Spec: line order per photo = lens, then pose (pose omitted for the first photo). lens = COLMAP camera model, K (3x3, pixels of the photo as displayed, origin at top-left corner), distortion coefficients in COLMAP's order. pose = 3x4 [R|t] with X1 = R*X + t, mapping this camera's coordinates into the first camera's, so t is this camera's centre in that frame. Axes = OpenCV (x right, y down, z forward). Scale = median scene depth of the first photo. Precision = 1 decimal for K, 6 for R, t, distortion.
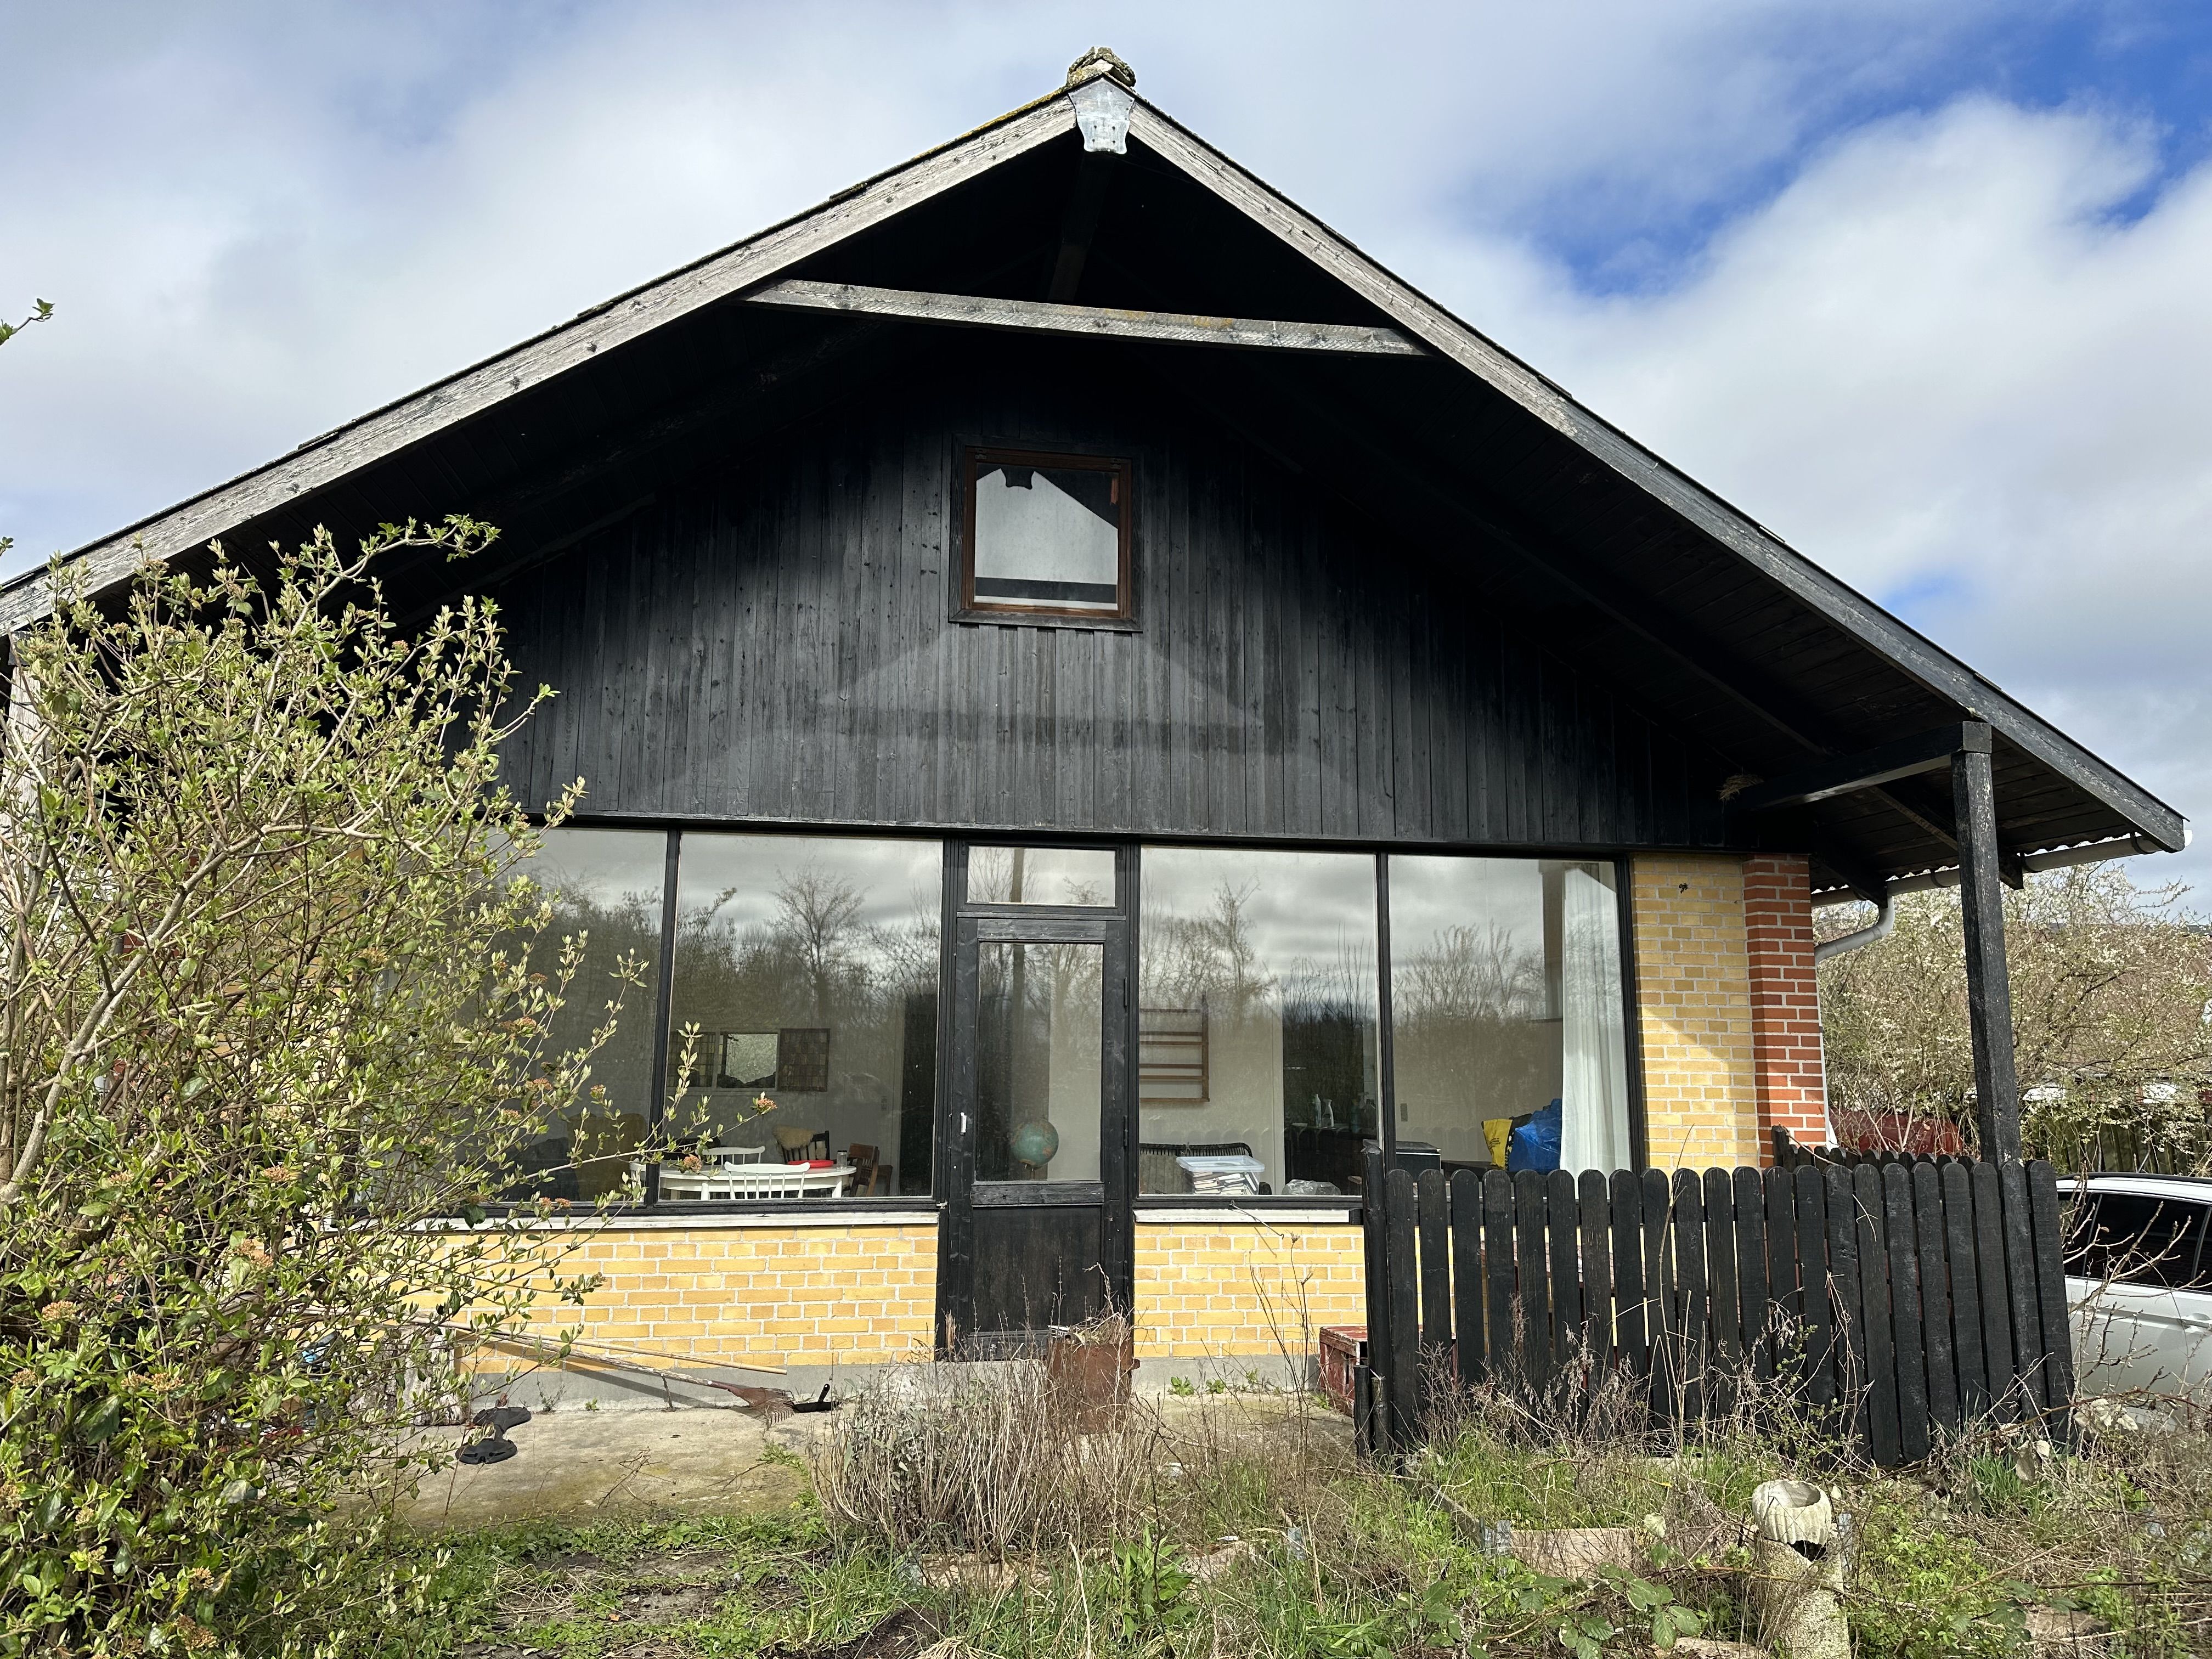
lens RADIAL K [[1531.4, 0, 1126.6], [0, 1531.4, 820.7], [0, 0, 1]] dist [0.032076, -0.050434]
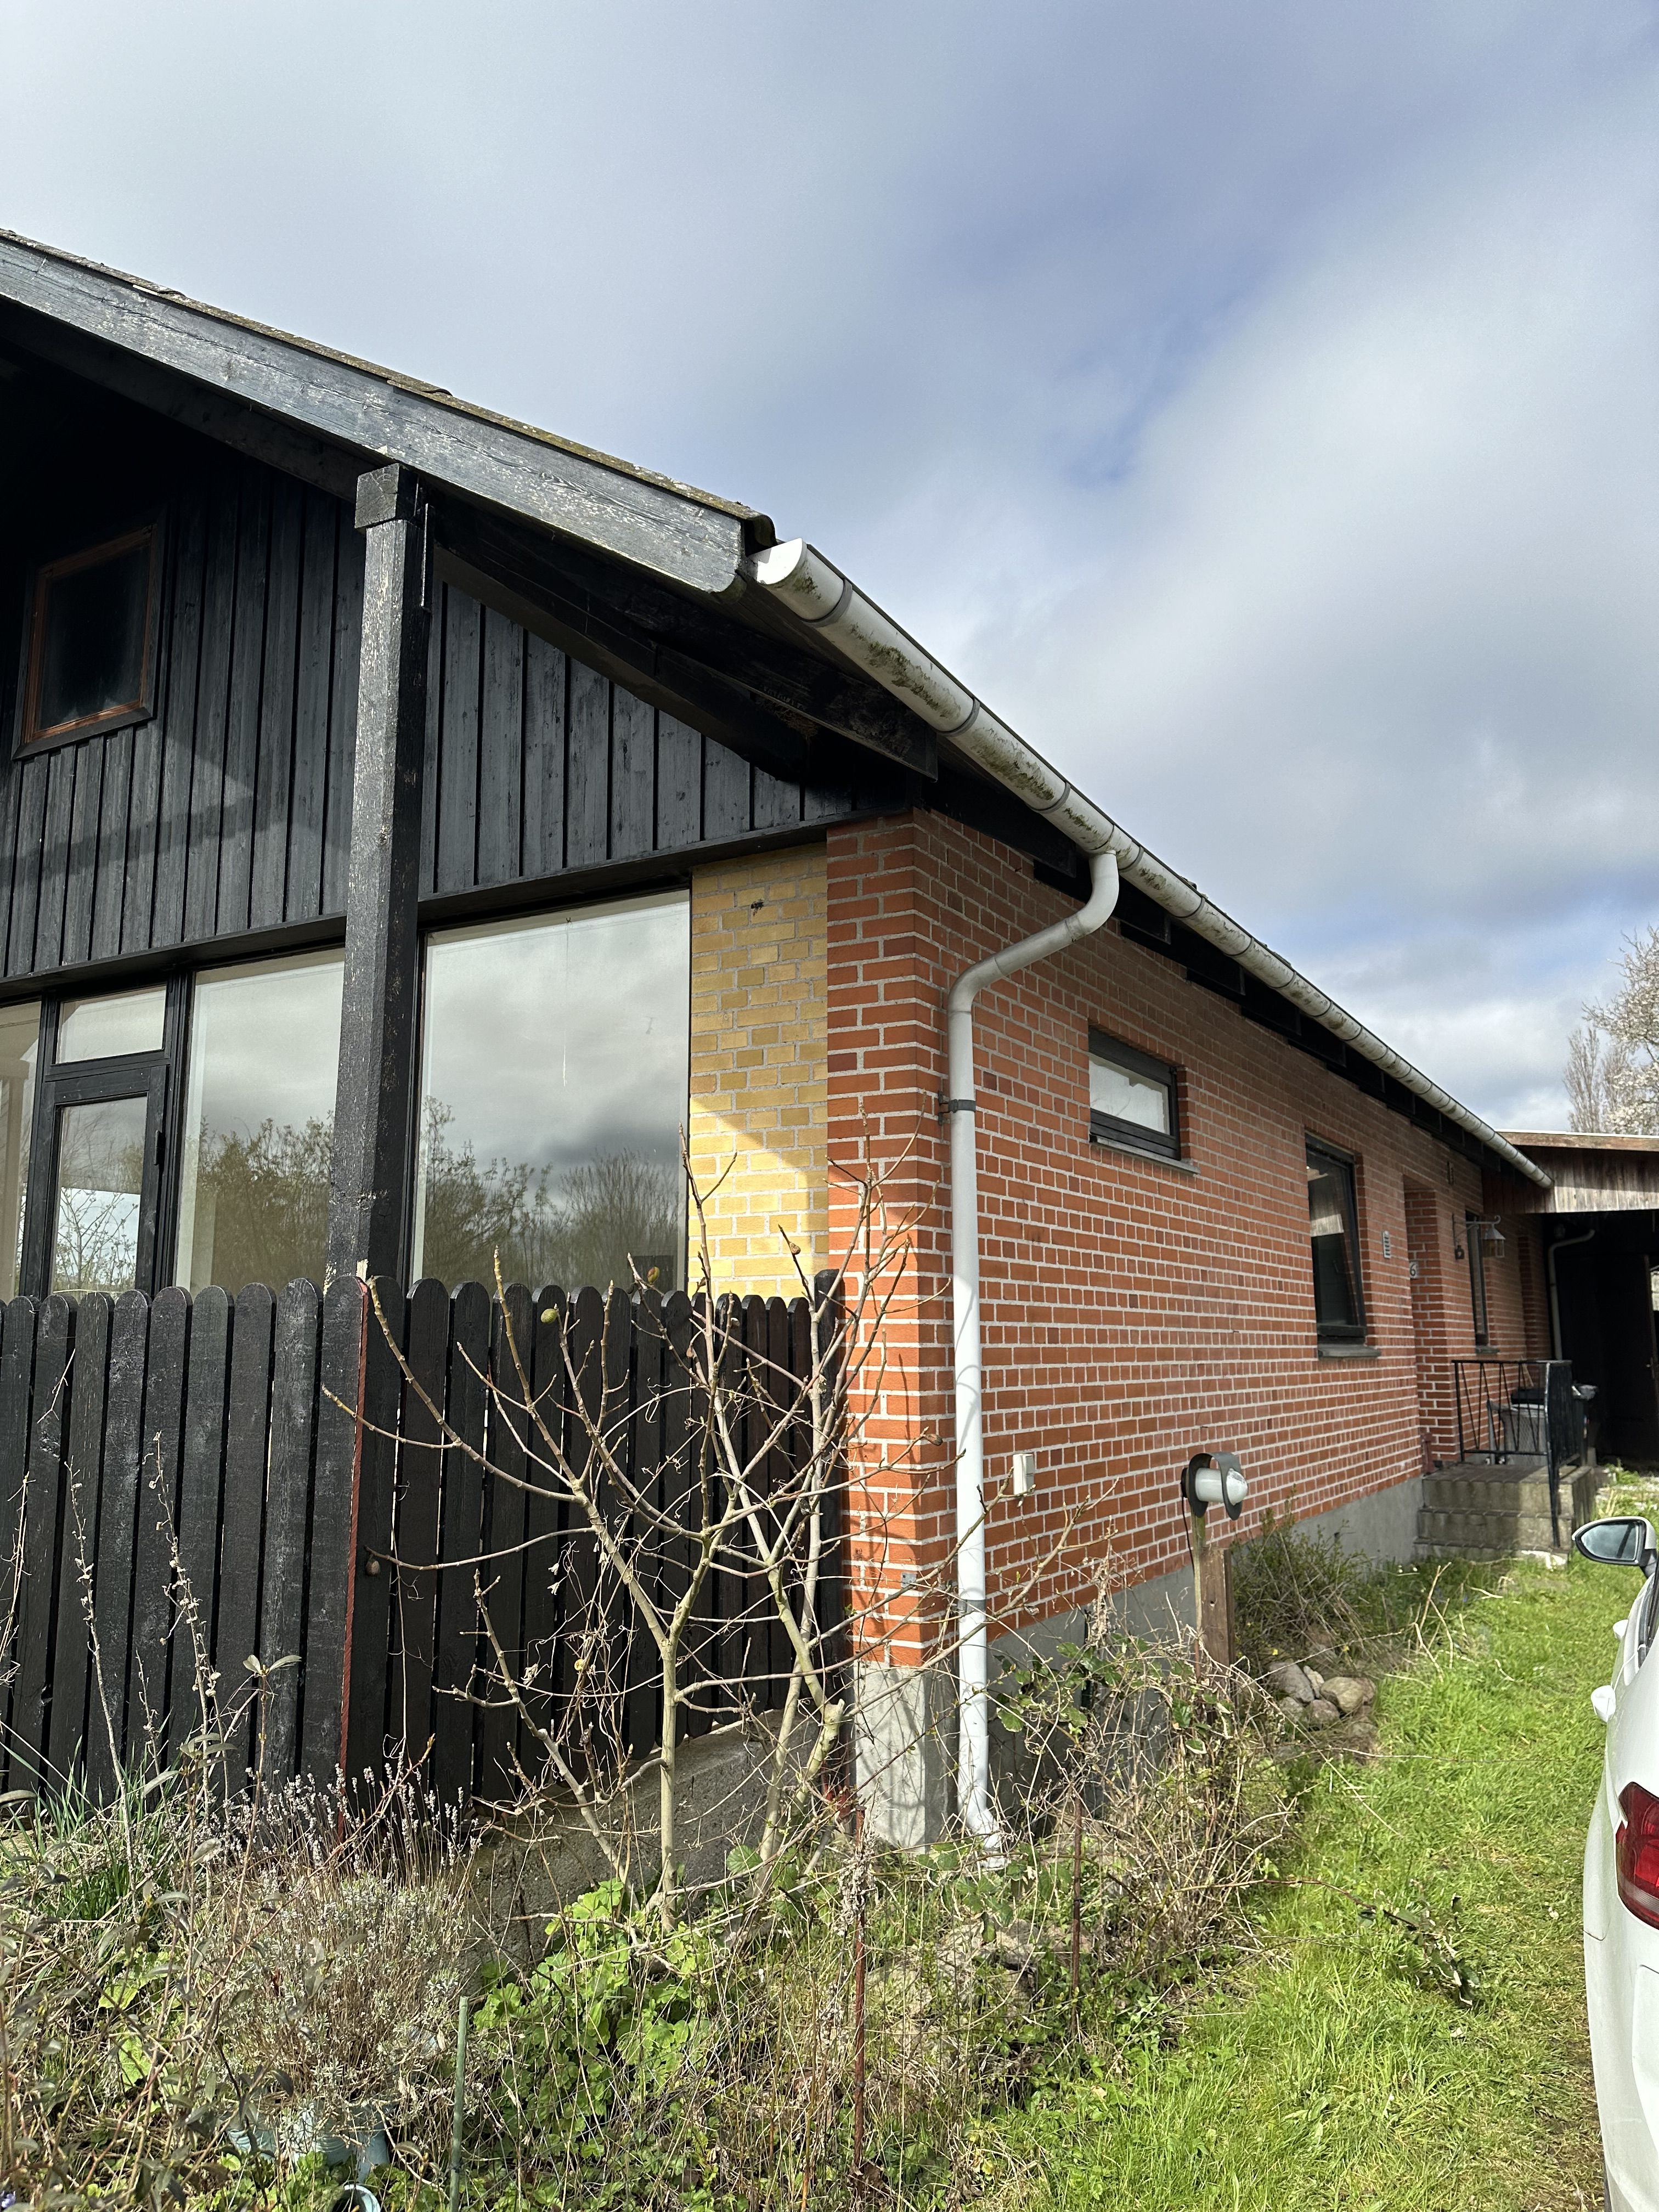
lens RADIAL K [[1531.4, 0, 840.2], [0, 1531.4, 1091.3], [0, 0, 1]] dist [0.032076, -0.050434]
pose [[0.800103, -0.116178, -0.588504, 0.765826], [0.118618, 0.992336, -0.034631, 0.147929], [0.588017, -0.042099, 0.807752, 0.516756]]
